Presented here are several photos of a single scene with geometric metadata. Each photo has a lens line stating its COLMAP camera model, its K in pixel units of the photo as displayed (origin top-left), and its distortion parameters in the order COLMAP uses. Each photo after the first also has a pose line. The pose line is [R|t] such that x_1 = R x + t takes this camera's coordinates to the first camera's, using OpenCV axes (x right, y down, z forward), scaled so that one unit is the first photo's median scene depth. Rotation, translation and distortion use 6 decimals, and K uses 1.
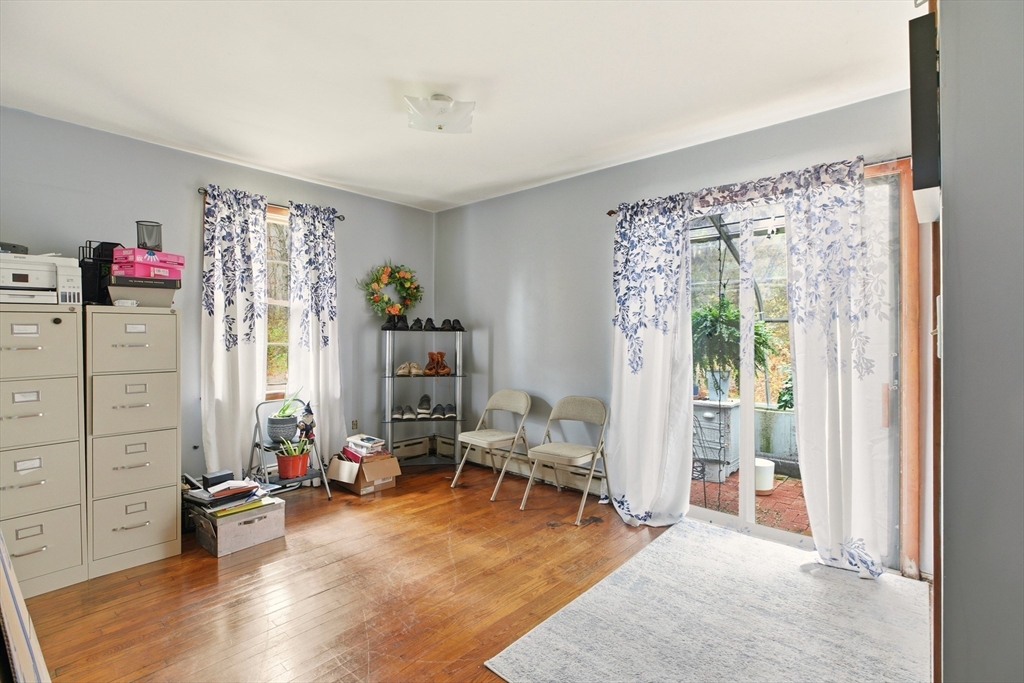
lens RADIAL K [[469.5, 0, 515.1], [0, 469.5, 336.8], [0, 0, 1]] dist [-0.013101, 0.000309]
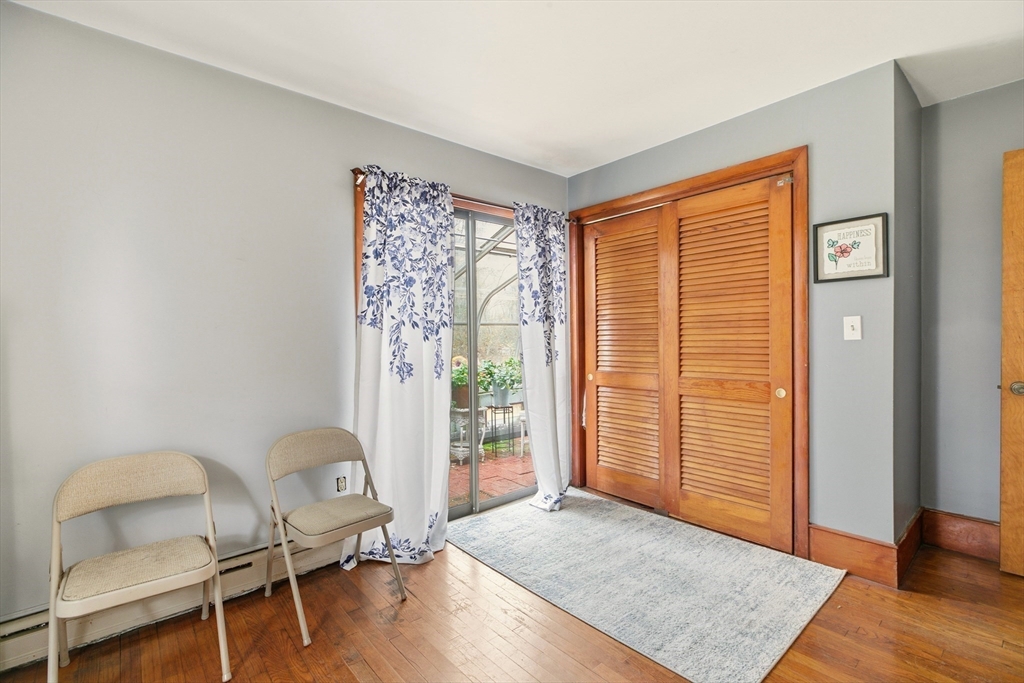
lens RADIAL K [[469.5, 0, 515.2], [0, 469.5, 336.4], [0, 0, 1]] dist [-0.013101, 0.000309]
pose [[0.107183, -0.012051, 0.994166, -0.545580], [0.011019, 0.999880, 0.010932, -0.010115], [-0.994178, 0.009783, 0.107303, 0.726937]]
